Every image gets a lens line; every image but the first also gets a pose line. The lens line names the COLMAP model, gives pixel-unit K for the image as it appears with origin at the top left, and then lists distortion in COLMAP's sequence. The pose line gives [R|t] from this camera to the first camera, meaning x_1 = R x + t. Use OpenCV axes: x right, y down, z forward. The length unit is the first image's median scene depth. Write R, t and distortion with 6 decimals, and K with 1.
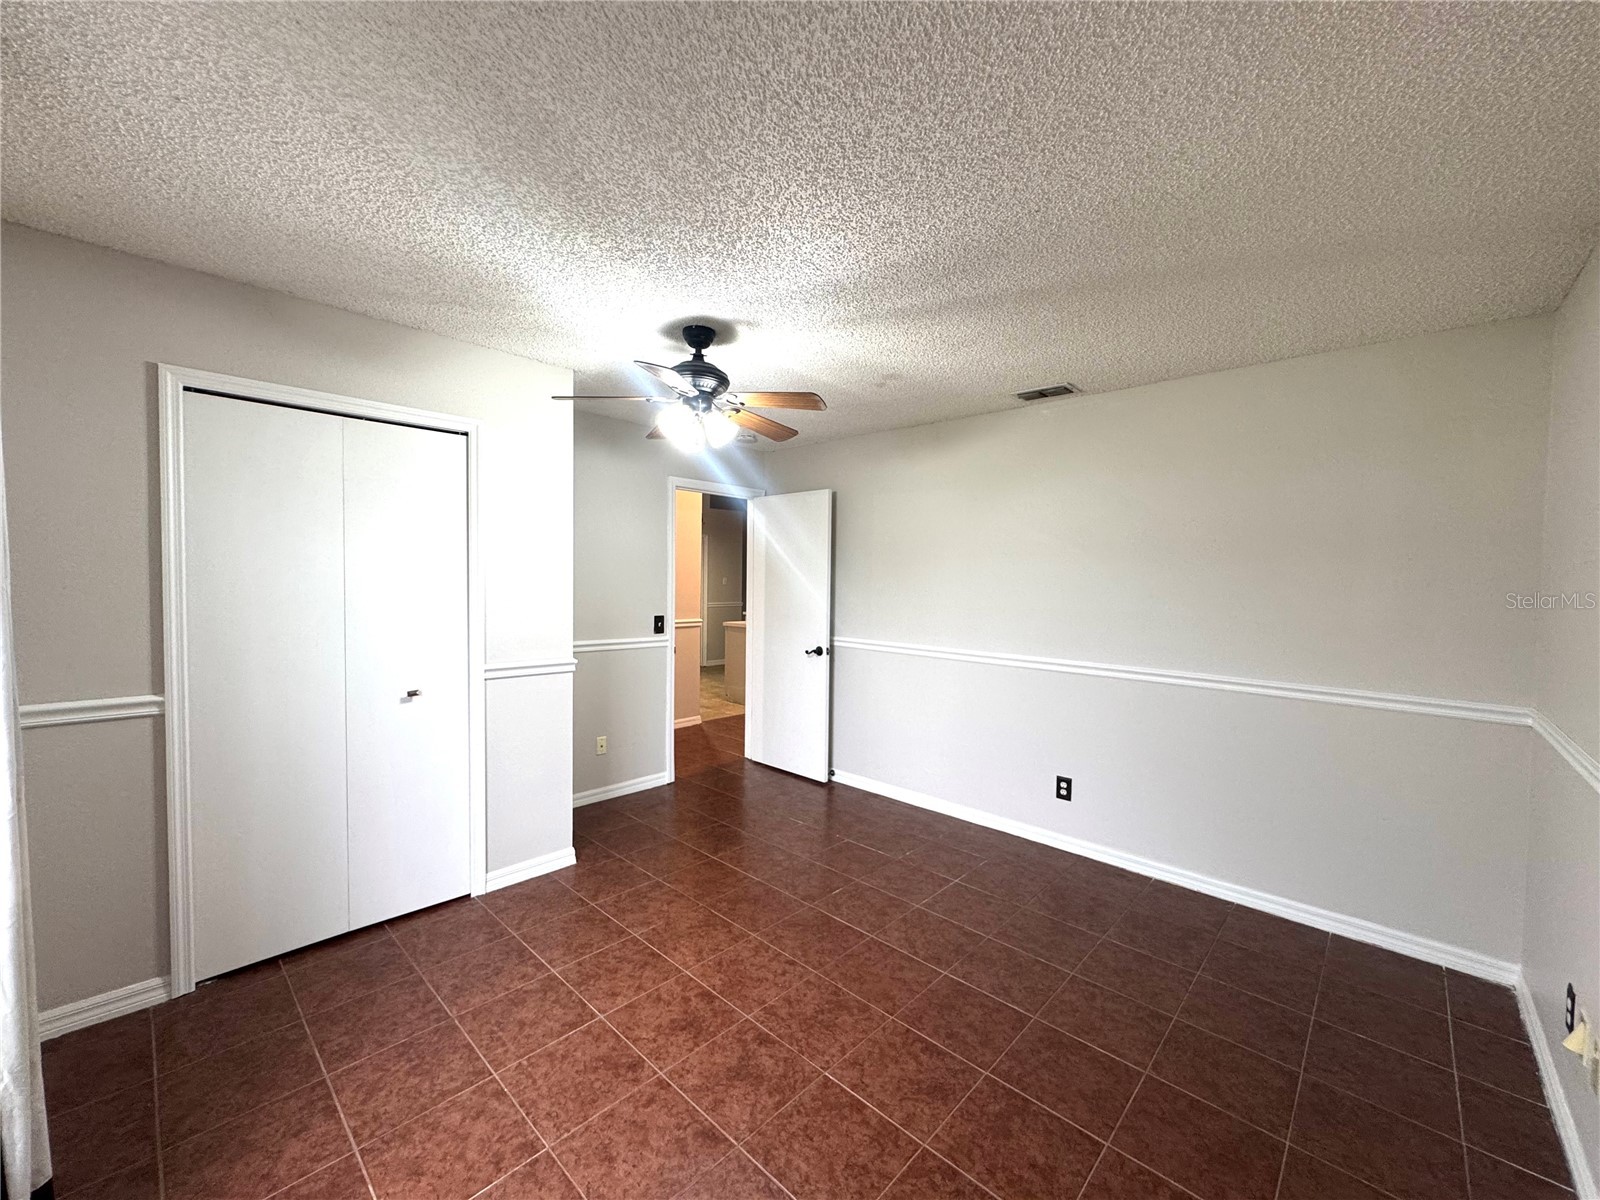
lens RADIAL K [[641.4, 0, 800.0], [0, 641.4, 600.0], [0, 0, 1]] dist [-0.000324, 0.000201]
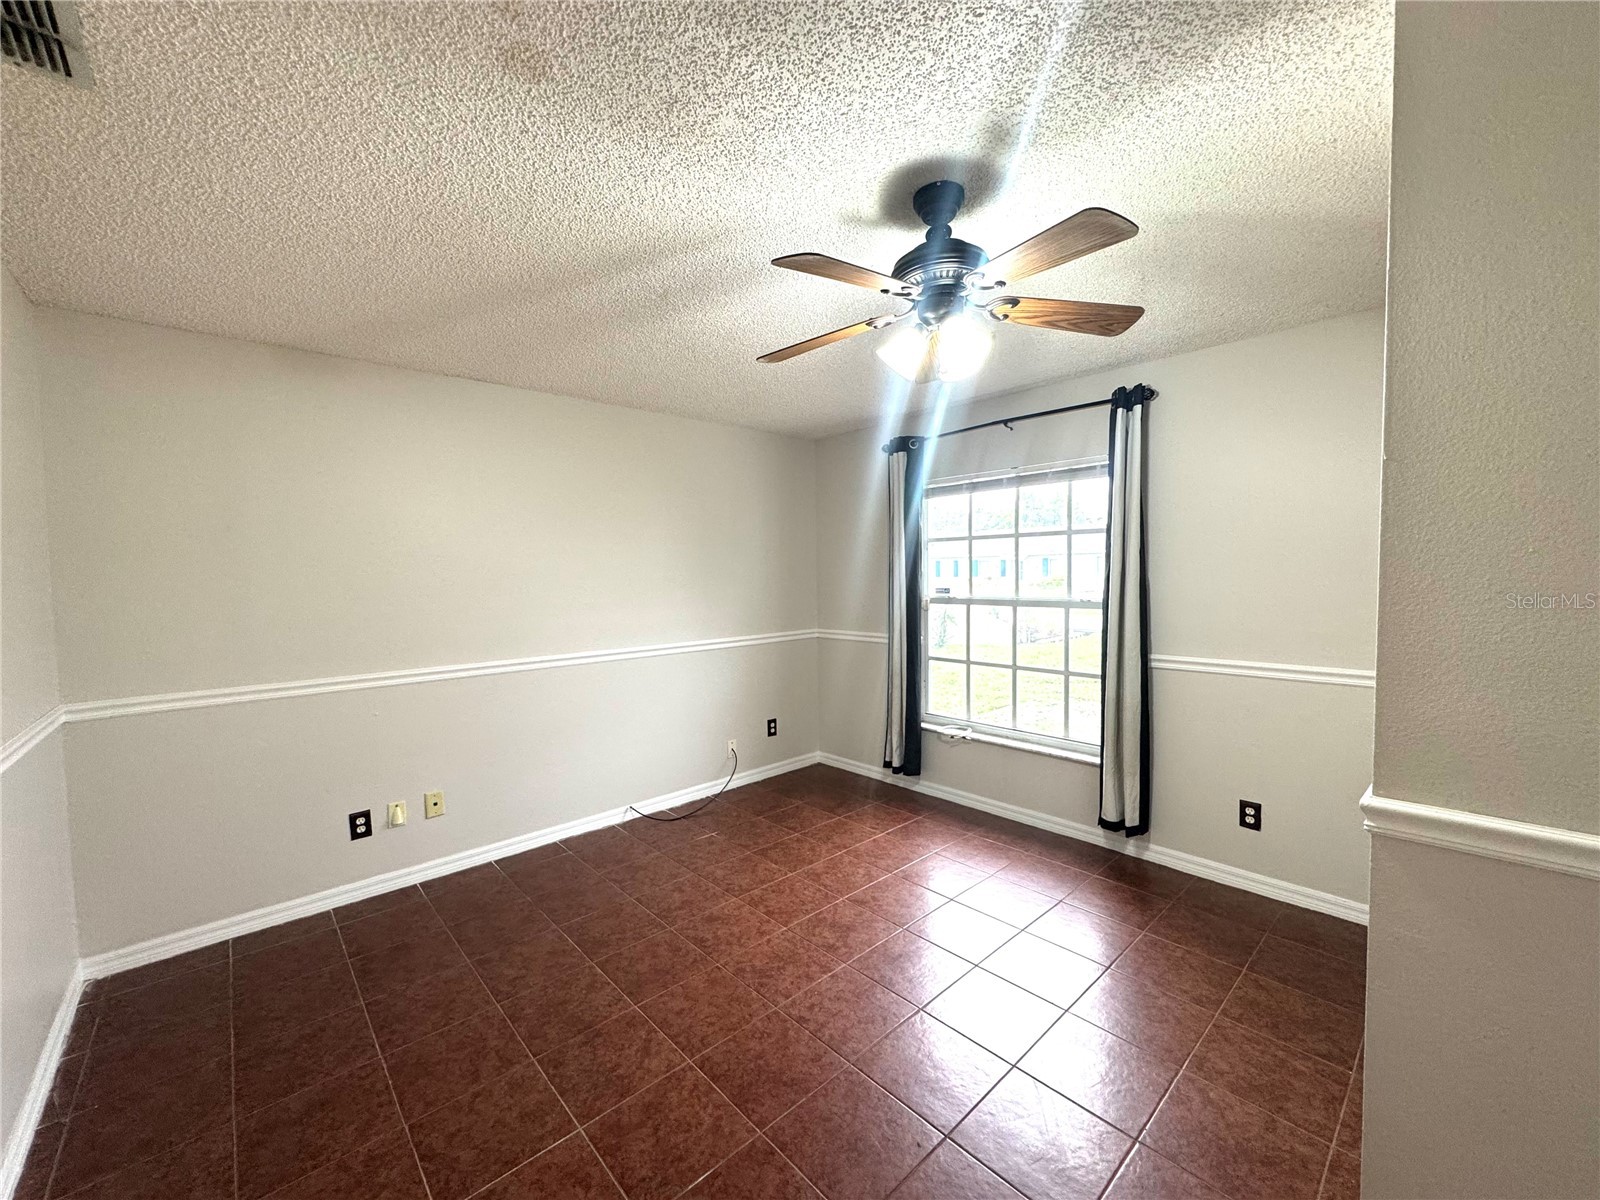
lens RADIAL K [[641.4, 0, 800.0], [0, 641.4, 600.0], [0, 0, 1]] dist [-0.000324, 0.000201]
pose [[-0.997203, -0.005316, 0.074546, -0.078292], [0.000414, 0.997058, 0.076644, -0.070612], [-0.074735, 0.076461, -0.994268, 1.985638]]
